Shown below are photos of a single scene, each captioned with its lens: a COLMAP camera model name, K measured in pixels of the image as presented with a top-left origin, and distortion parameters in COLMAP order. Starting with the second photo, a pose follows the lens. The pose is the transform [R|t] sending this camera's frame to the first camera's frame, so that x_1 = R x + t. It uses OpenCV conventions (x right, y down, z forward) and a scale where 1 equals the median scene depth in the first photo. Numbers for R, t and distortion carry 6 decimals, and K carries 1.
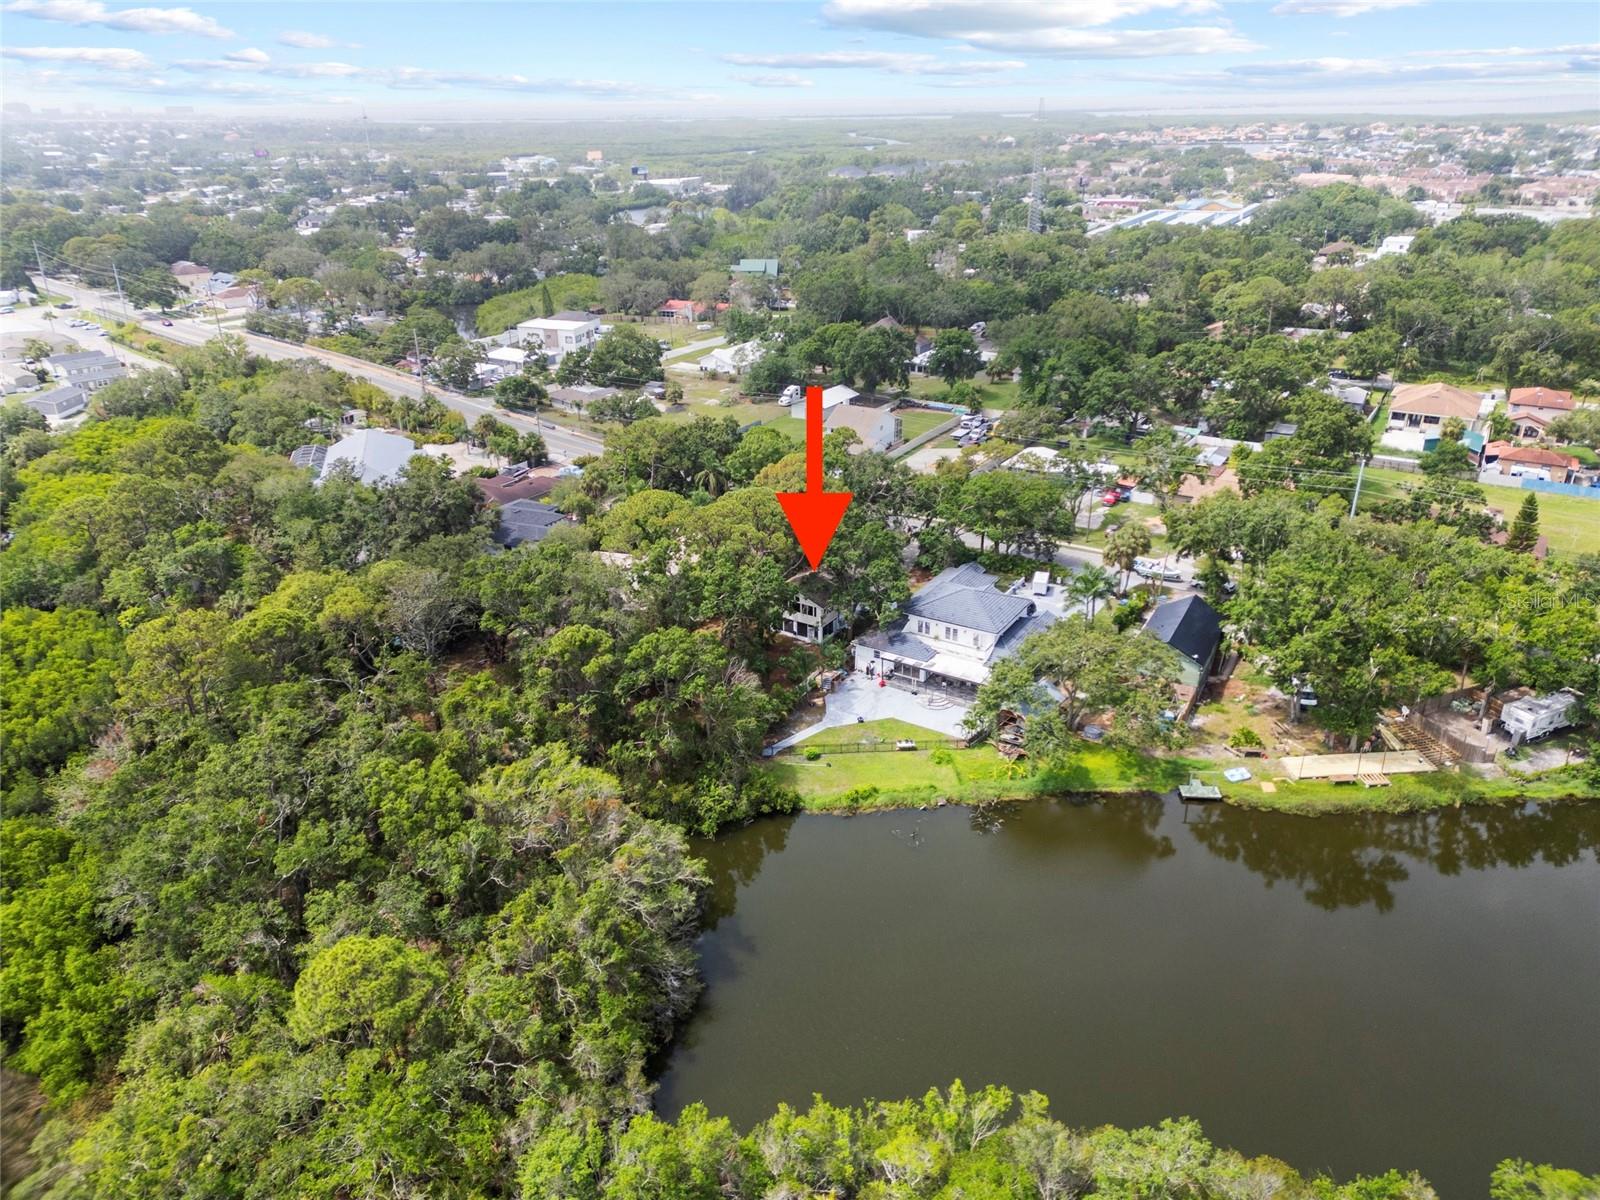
lens RADIAL K [[1130.6, 0, 800.0], [0, 1130.6, 600.0], [0, 0, 1]] dist [0.066457, -0.072762]
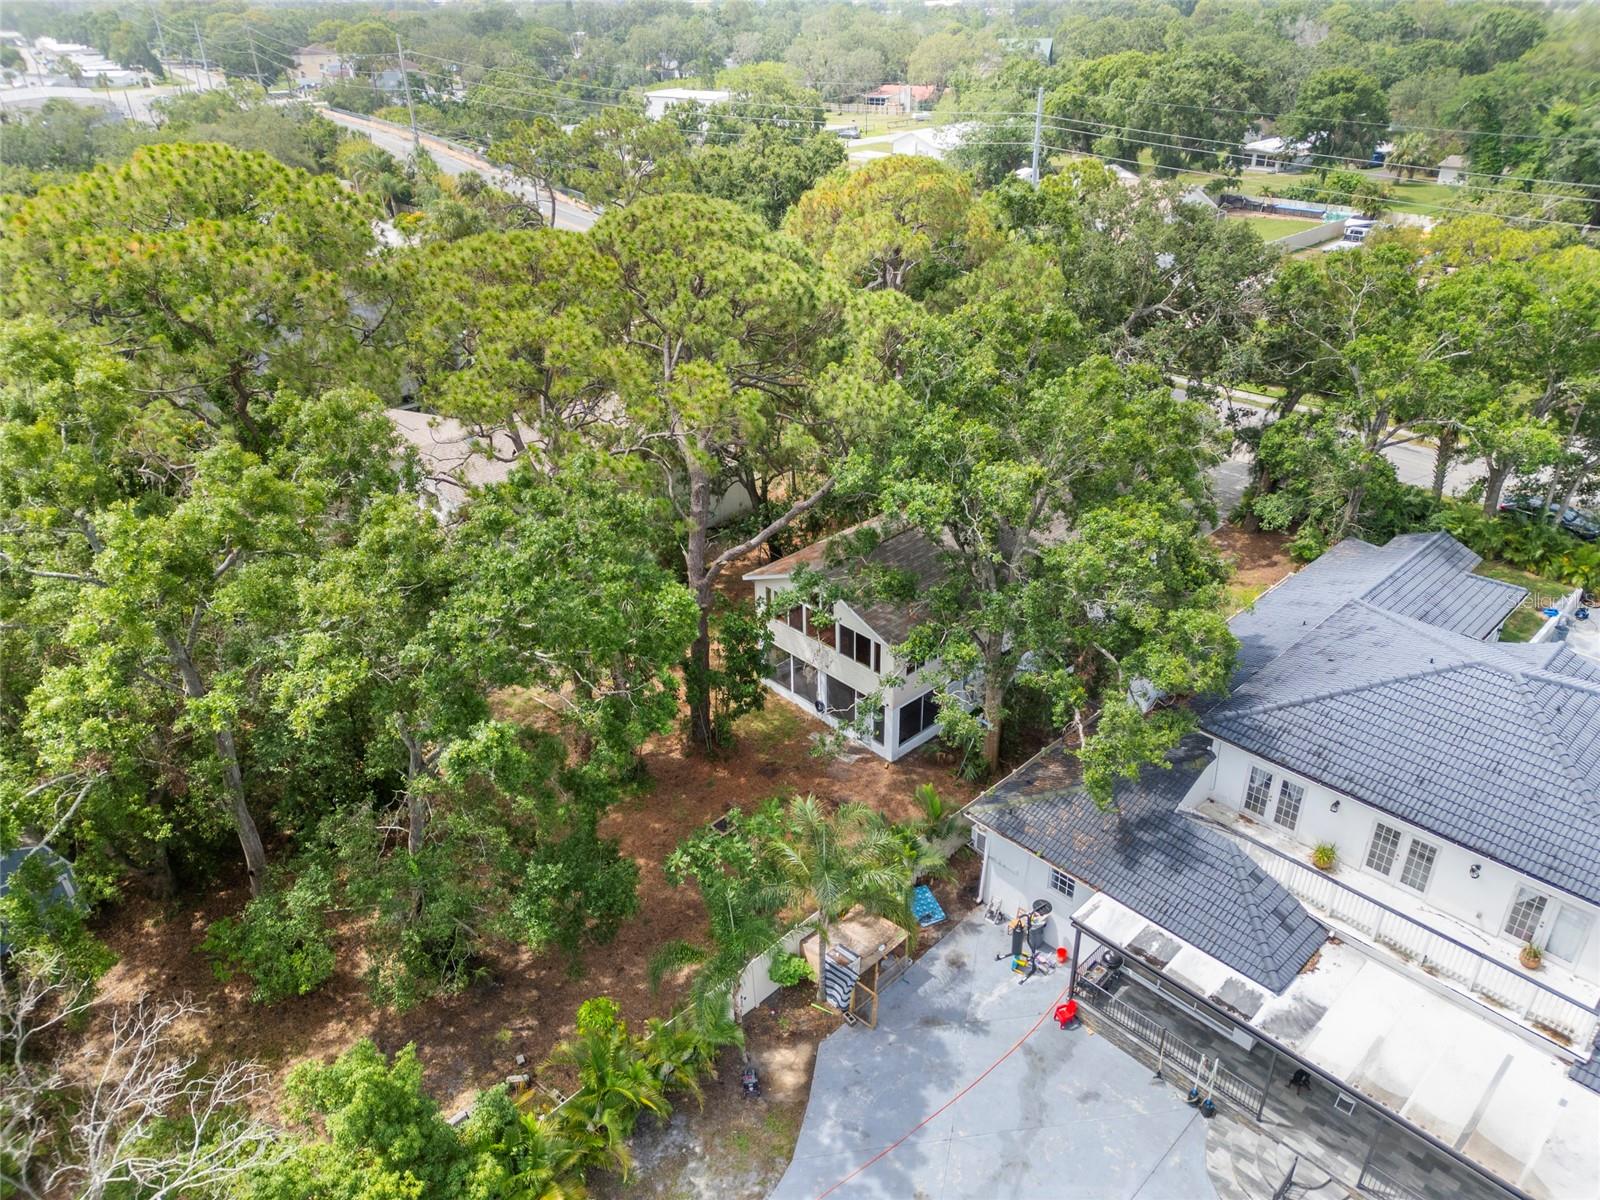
lens RADIAL K [[1130.6, 0, 800.0], [0, 1130.6, 600.0], [0, 0, 1]] dist [0.066457, -0.072762]
pose [[0.970147, 0.114127, -0.213985, 0.055092], [-0.094802, 0.990609, 0.098525, -0.031917], [0.223219, -0.075298, 0.971856, 0.703758]]
